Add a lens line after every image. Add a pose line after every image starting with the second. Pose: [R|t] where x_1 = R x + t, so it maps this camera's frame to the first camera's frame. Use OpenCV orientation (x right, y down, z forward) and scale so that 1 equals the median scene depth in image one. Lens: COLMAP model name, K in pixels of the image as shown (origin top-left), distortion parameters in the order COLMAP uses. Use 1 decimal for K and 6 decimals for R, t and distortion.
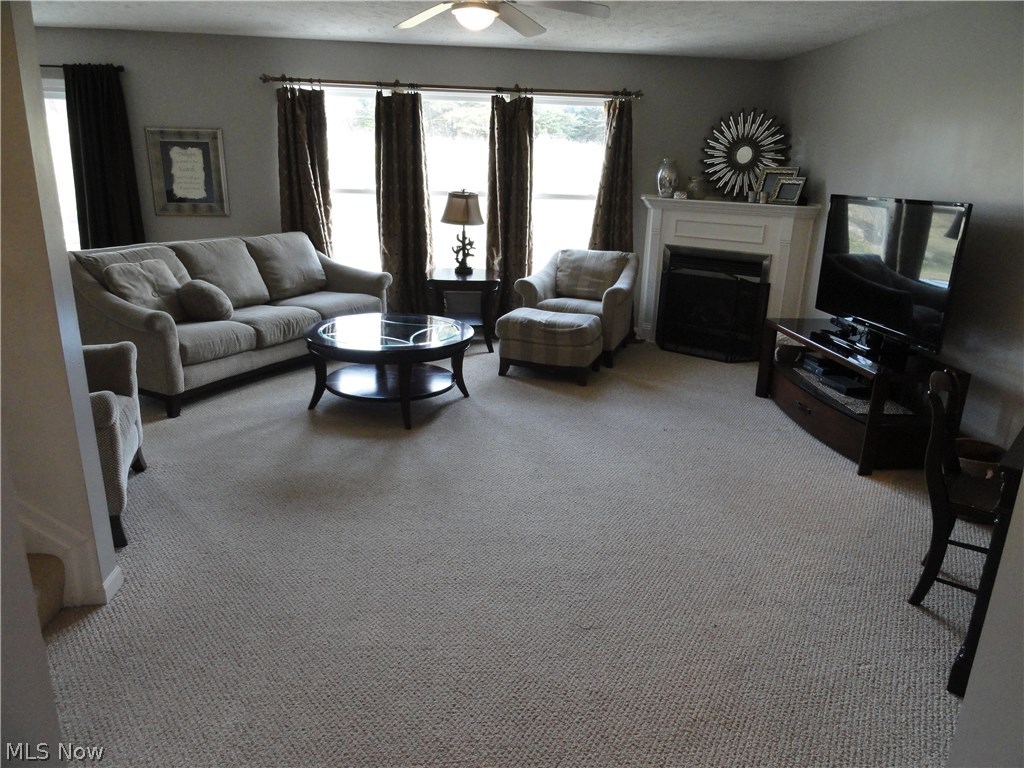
lens RADIAL K [[738.9, 0, 510.9], [0, 738.9, 407.0], [0, 0, 1]] dist [0.002686, 0.005565]
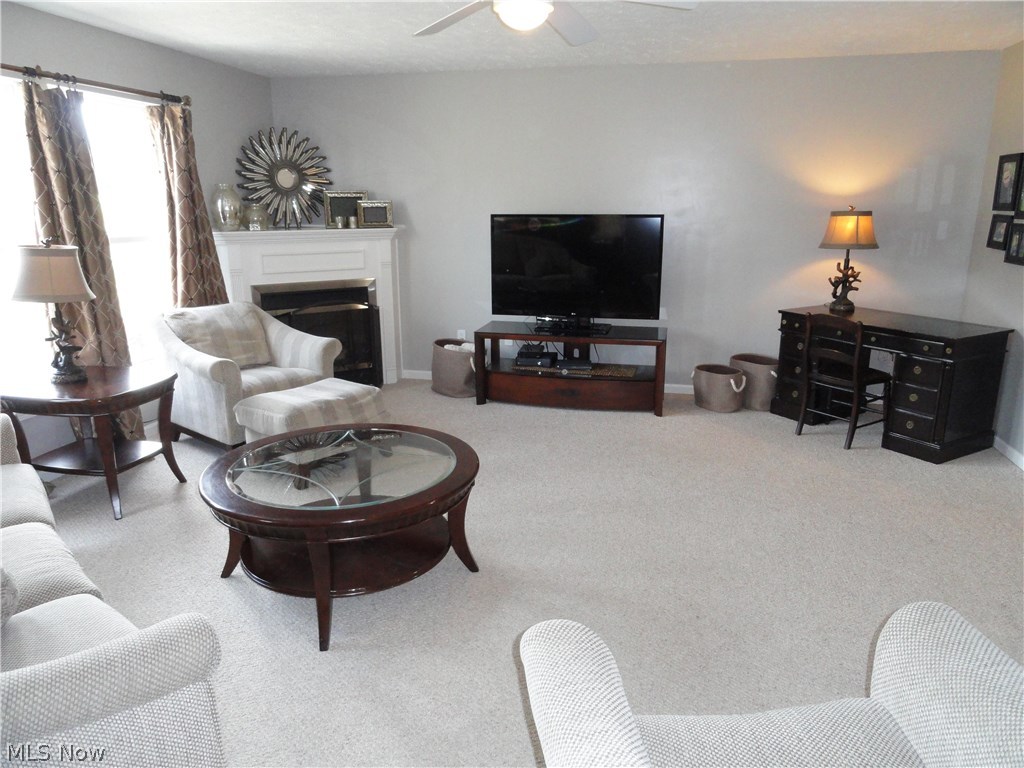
lens RADIAL K [[718.5, 0, 512.0], [0, 718.5, 384.0], [0, 0, 1]] dist [-0.004998, 0.003892]
pose [[0.301481, -0.266623, 0.915435, -0.474936], [0.307119, 0.936092, 0.171495, -0.169580], [-0.902656, 0.229445, 0.364099, 0.483345]]
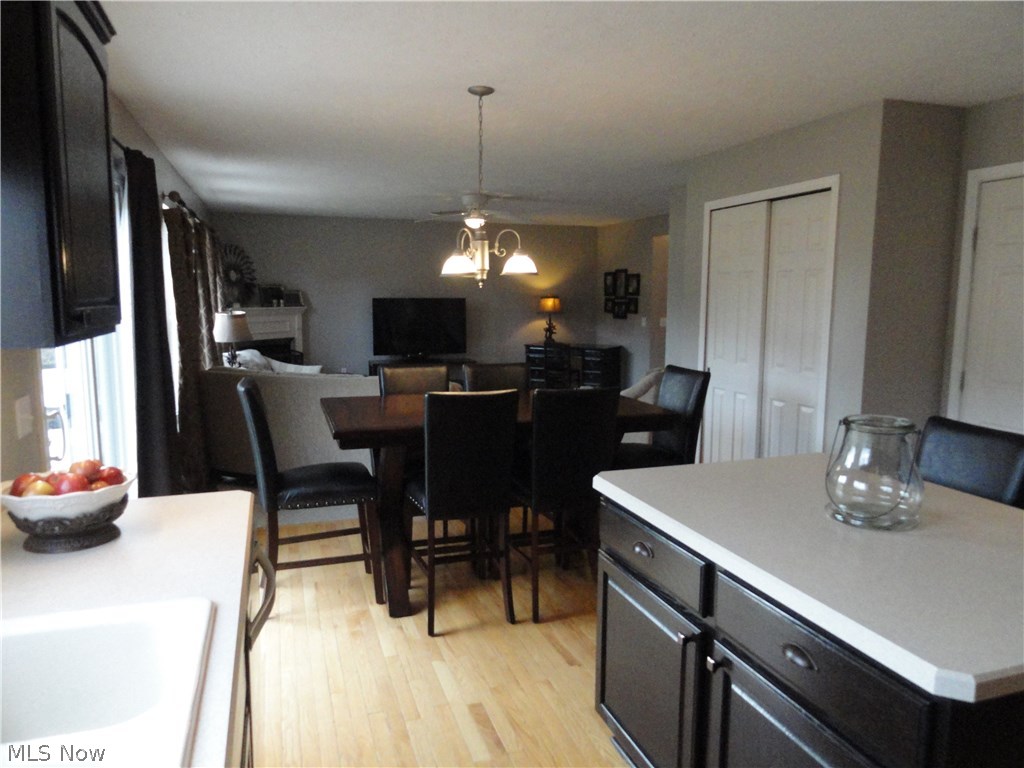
lens RADIAL K [[718.5, 0, 512.0], [0, 718.5, 384.0], [0, 0, 1]] dist [-0.004998, 0.003892]
pose [[-0.237011, -0.155468, 0.958987, -1.240306], [0.291065, 0.930405, 0.222771, -0.313591], [-0.926880, 0.331927, -0.175265, 0.852651]]
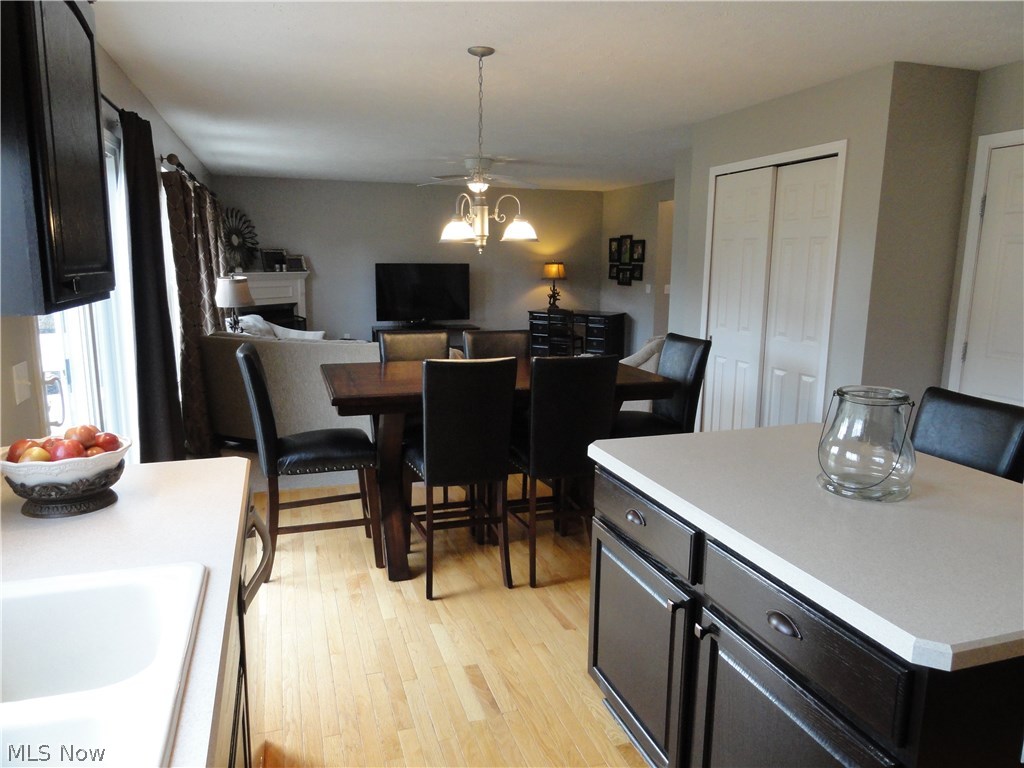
lens RADIAL K [[718.7, 0, 512.0], [0, 718.7, 384.0], [0, 0, 1]] dist [-0.002793, 0.000181]
pose [[-0.228155, -0.202096, 0.952419, -1.241449], [0.287735, 0.920531, 0.264258, -0.313015], [-0.930136, 0.334336, -0.151873, 0.846211]]
